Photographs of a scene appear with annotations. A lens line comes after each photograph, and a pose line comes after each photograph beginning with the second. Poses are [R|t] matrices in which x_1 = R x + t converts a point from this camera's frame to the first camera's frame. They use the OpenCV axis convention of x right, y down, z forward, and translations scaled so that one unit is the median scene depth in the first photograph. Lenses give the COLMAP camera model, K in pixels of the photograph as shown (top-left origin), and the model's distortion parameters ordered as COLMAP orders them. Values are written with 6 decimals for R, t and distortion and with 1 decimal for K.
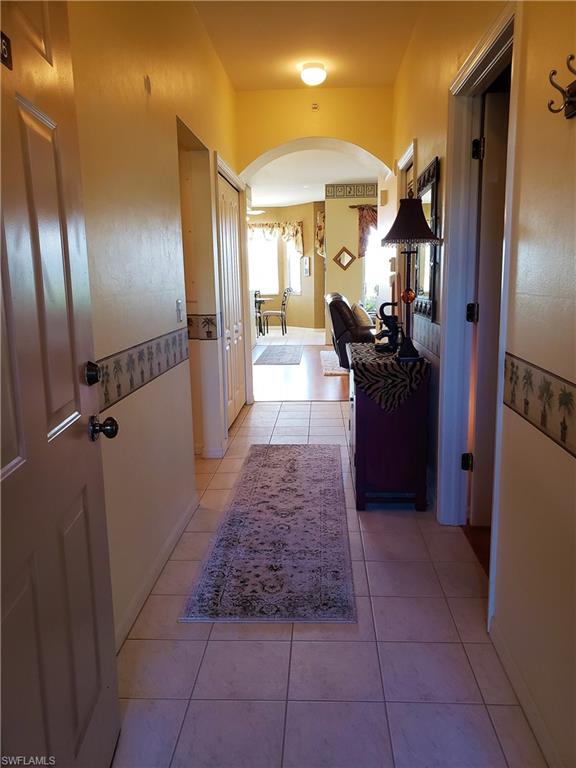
lens RADIAL K [[588.3, 0, 288.0], [0, 588.3, 384.0], [0, 0, 1]] dist [0.030740, -0.004501]
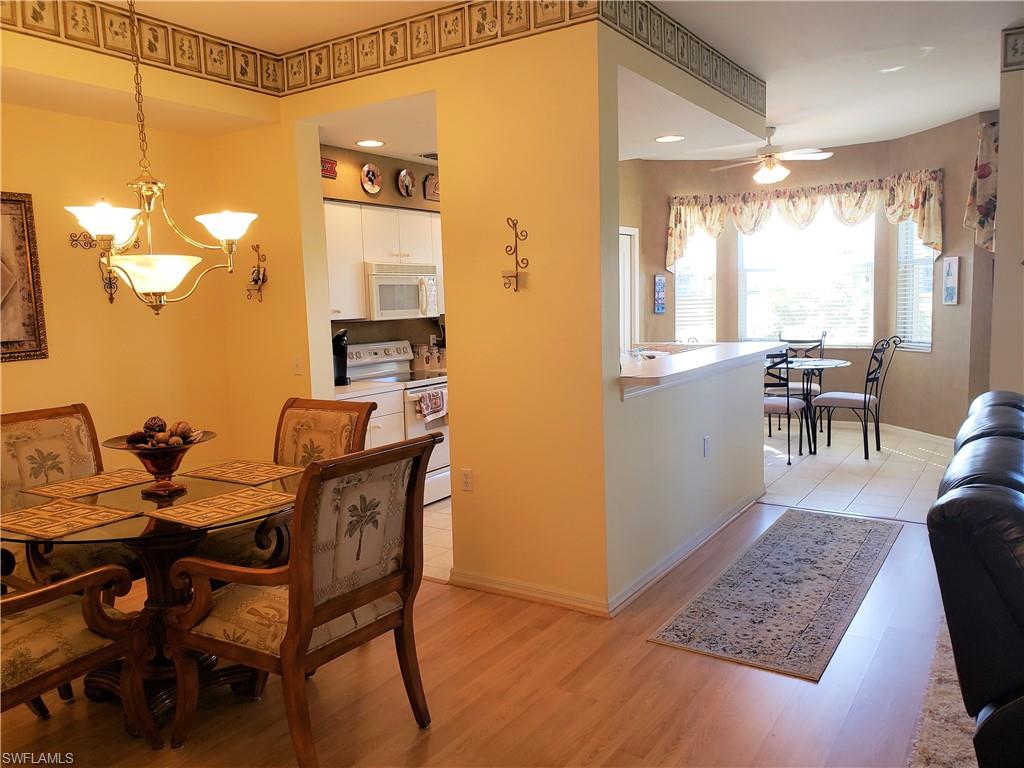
lens RADIAL K [[801.3, 0, 484.4], [0, 801.3, 383.8], [0, 0, 1]] dist [-0.036574, 0.112192]
pose [[0.857613, 0.047111, -0.512133, 0.041923], [-0.078570, 0.996108, -0.039940, -0.086774], [0.508258, 0.074492, 0.857977, 0.394291]]
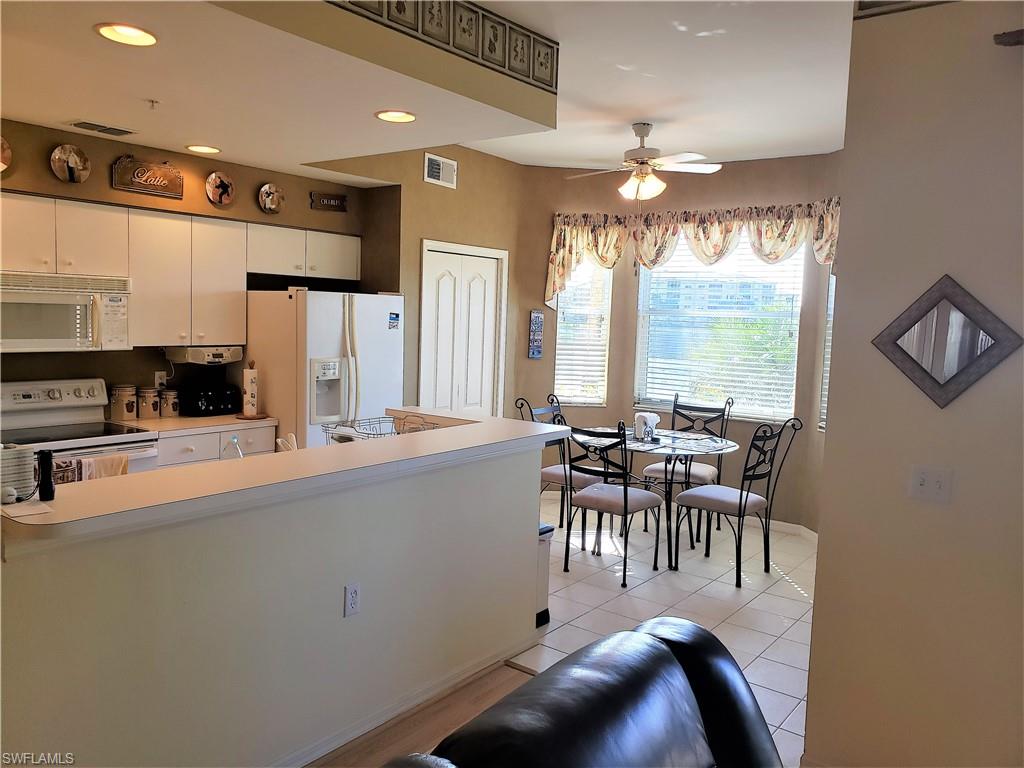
lens RADIAL K [[784.5, 0, 476.8], [0, 784.5, 387.4], [0, 0, 1]] dist [0.030740, -0.004501]
pose [[0.812787, 0.102008, -0.573561, 0.092931], [-0.154642, 0.987008, -0.043601, -0.134393], [0.561662, 0.124134, 0.818002, 0.584257]]
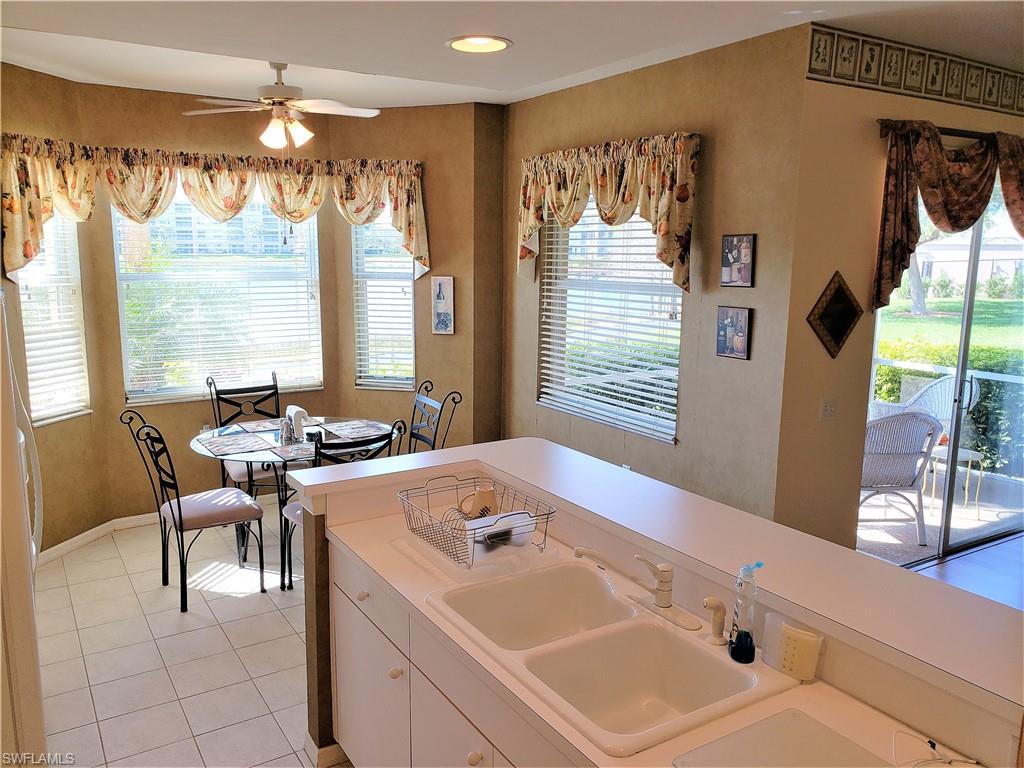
lens RADIAL K [[801.3, 0, 484.4], [0, 801.3, 383.8], [0, 0, 1]] dist [-0.036574, 0.112192]
pose [[0.827180, -0.069870, 0.557576, -0.191188], [0.080456, 0.996743, 0.005544, -0.157987], [-0.556147, 0.040274, 0.830107, 0.632575]]
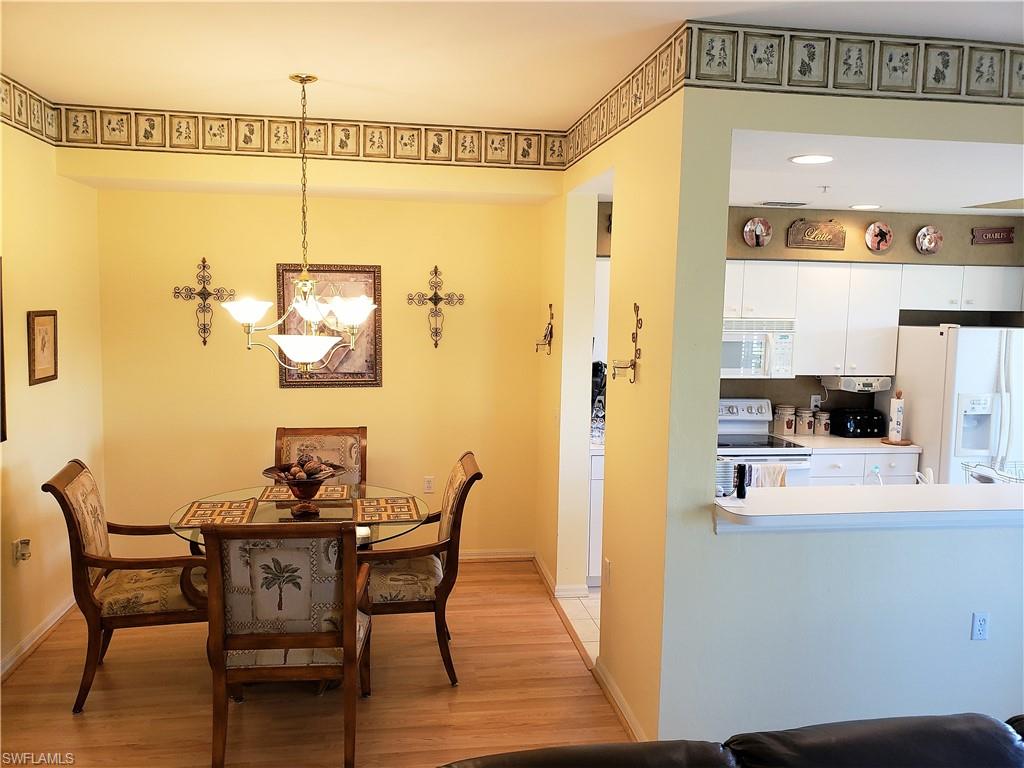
lens RADIAL K [[794.0, 0, 509.7], [0, 794.0, 374.0], [0, 0, 1]] dist [0.001741, -0.001134]
pose [[0.203767, 0.117948, -0.971889, 0.146091], [-0.199675, 0.976857, 0.076687, -0.146173], [0.958441, 0.178436, 0.222602, 0.543200]]
